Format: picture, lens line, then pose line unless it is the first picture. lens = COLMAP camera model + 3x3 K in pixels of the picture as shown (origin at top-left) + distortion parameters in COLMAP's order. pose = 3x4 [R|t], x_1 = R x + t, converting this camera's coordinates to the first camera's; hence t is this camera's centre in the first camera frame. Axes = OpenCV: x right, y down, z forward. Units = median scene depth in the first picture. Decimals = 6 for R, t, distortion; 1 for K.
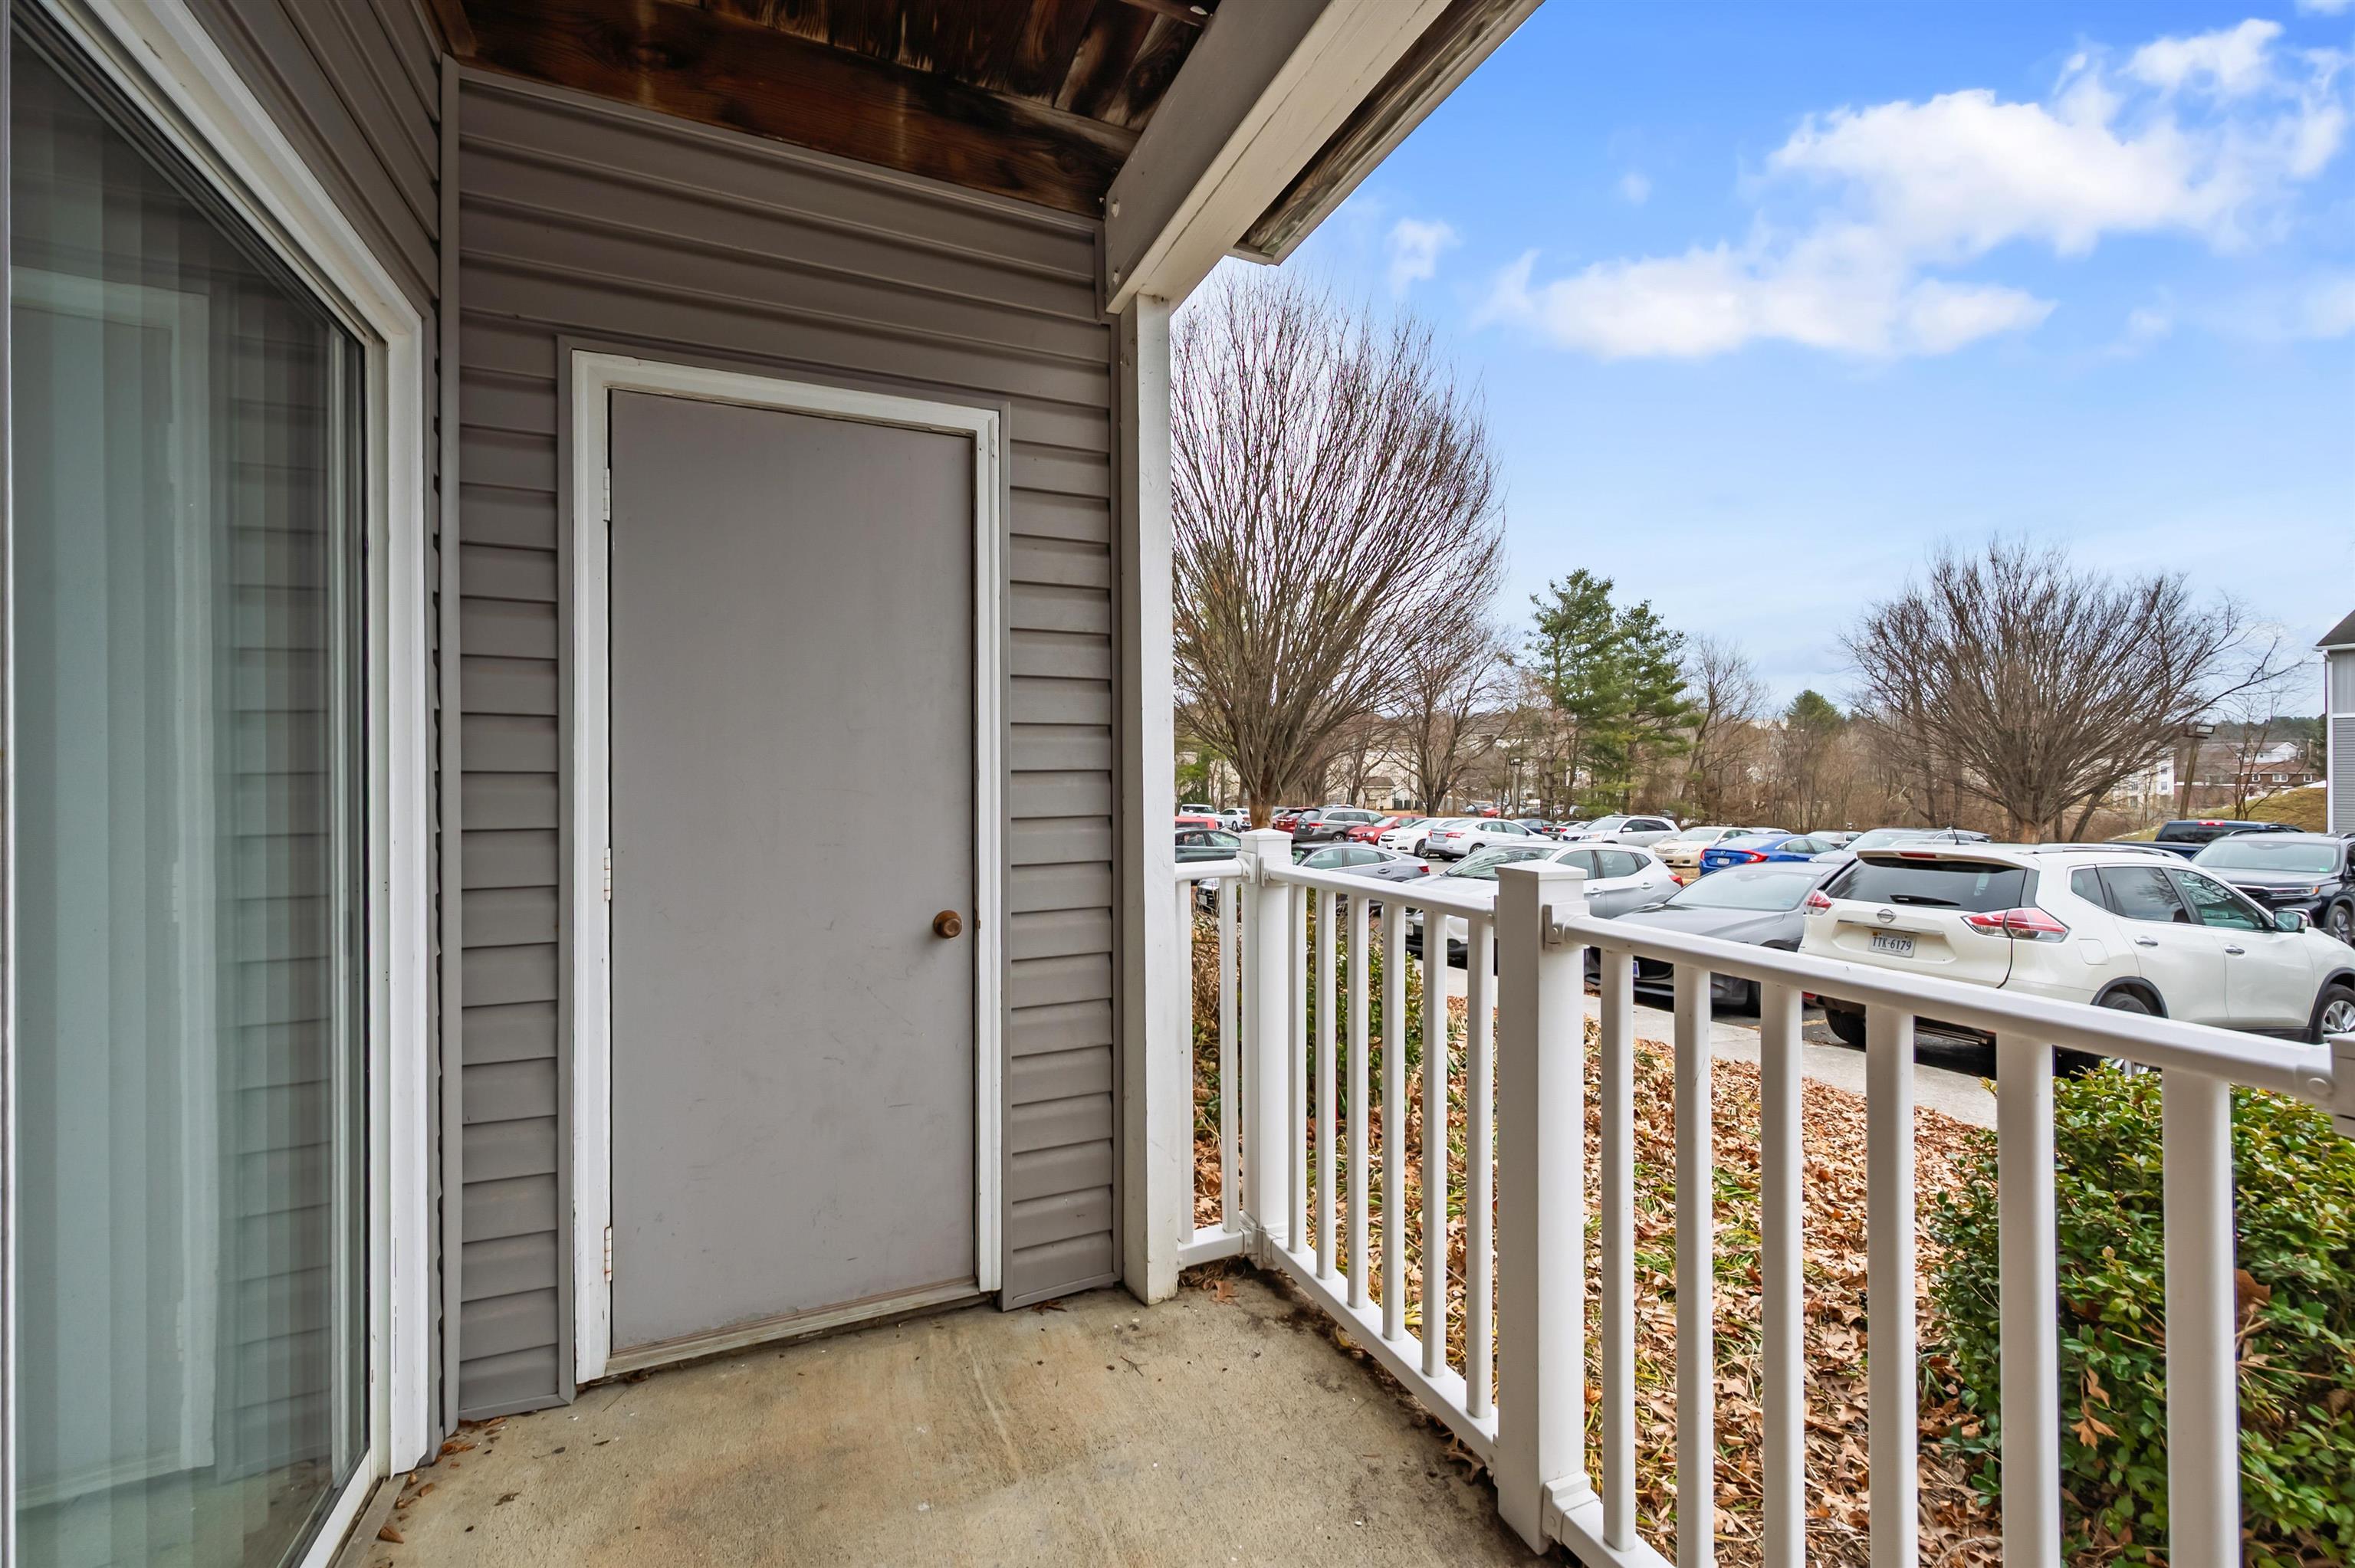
lens RADIAL K [[951.8, 0, 1177.9], [0, 951.8, 776.0], [0, 0, 1]] dist [0.001682, 0.000359]
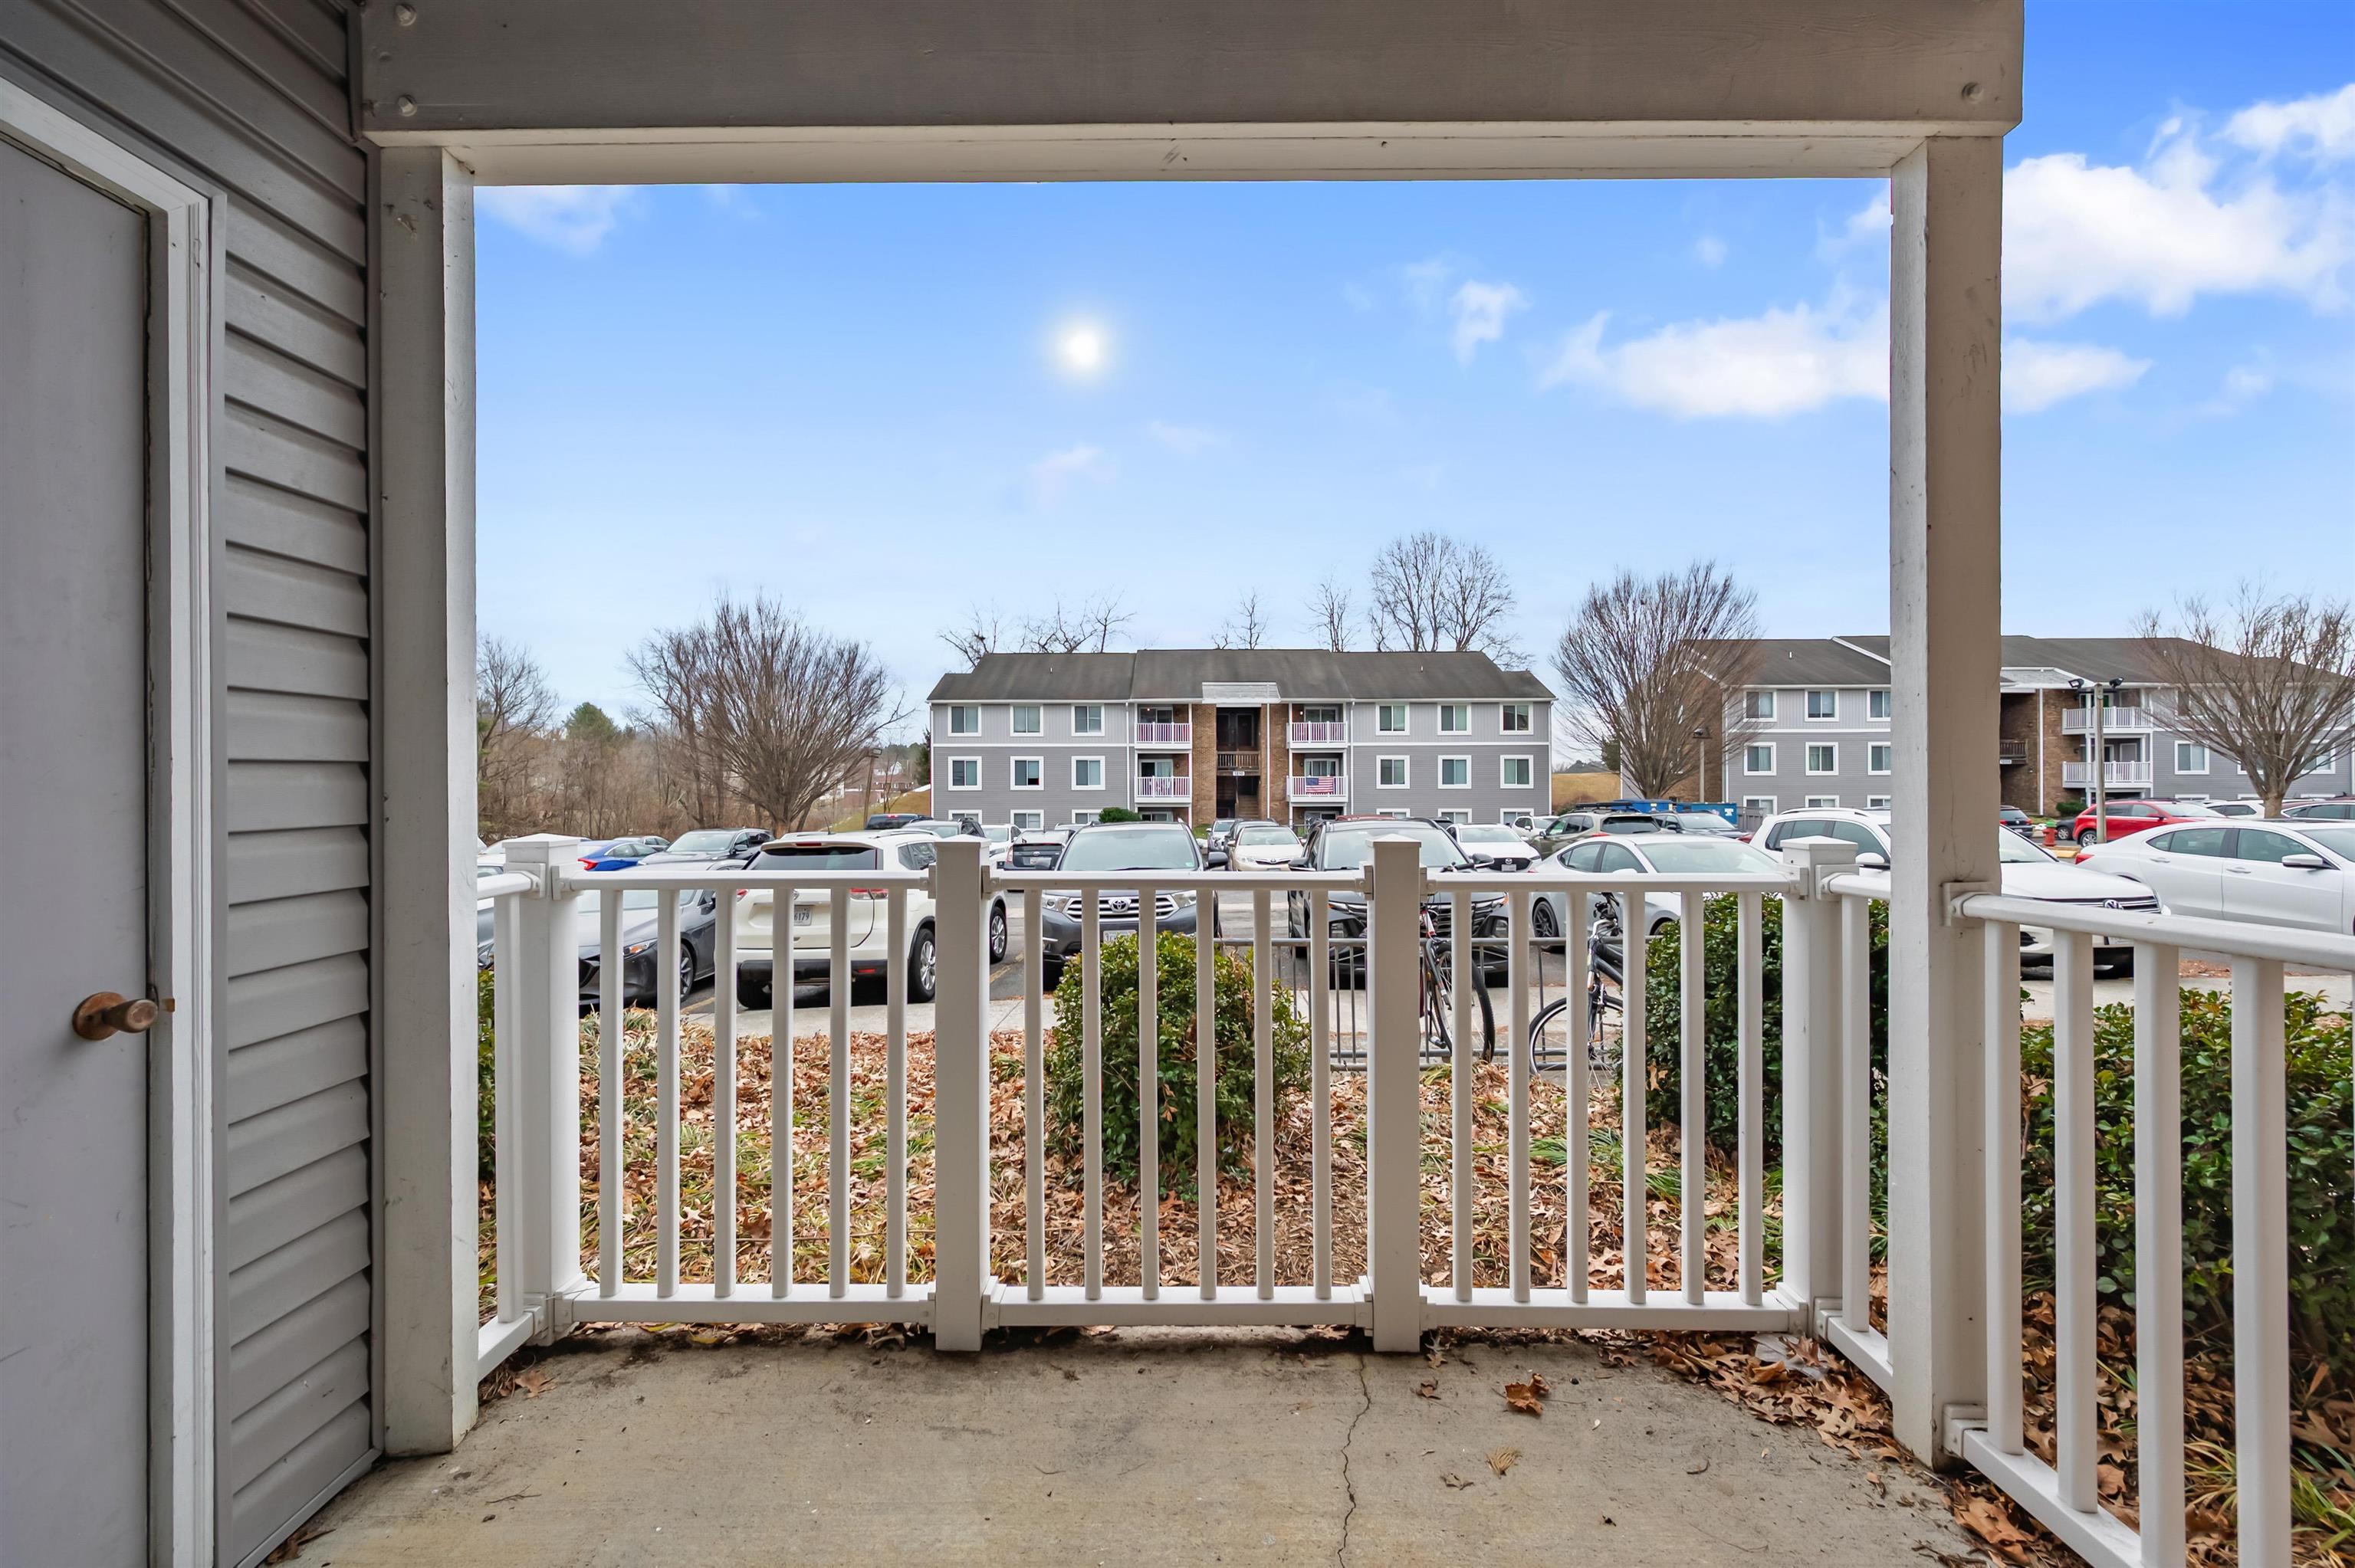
lens RADIAL K [[951.8, 0, 1179.8], [0, 951.8, 779.4], [0, 0, 1]] dist [0.001682, 0.000359]
pose [[0.394068, 0.001564, 0.919080, -0.483016], [0.005461, 0.999977, -0.004043, 0.013614], [-0.919065, 0.006612, 0.394050, 0.134360]]
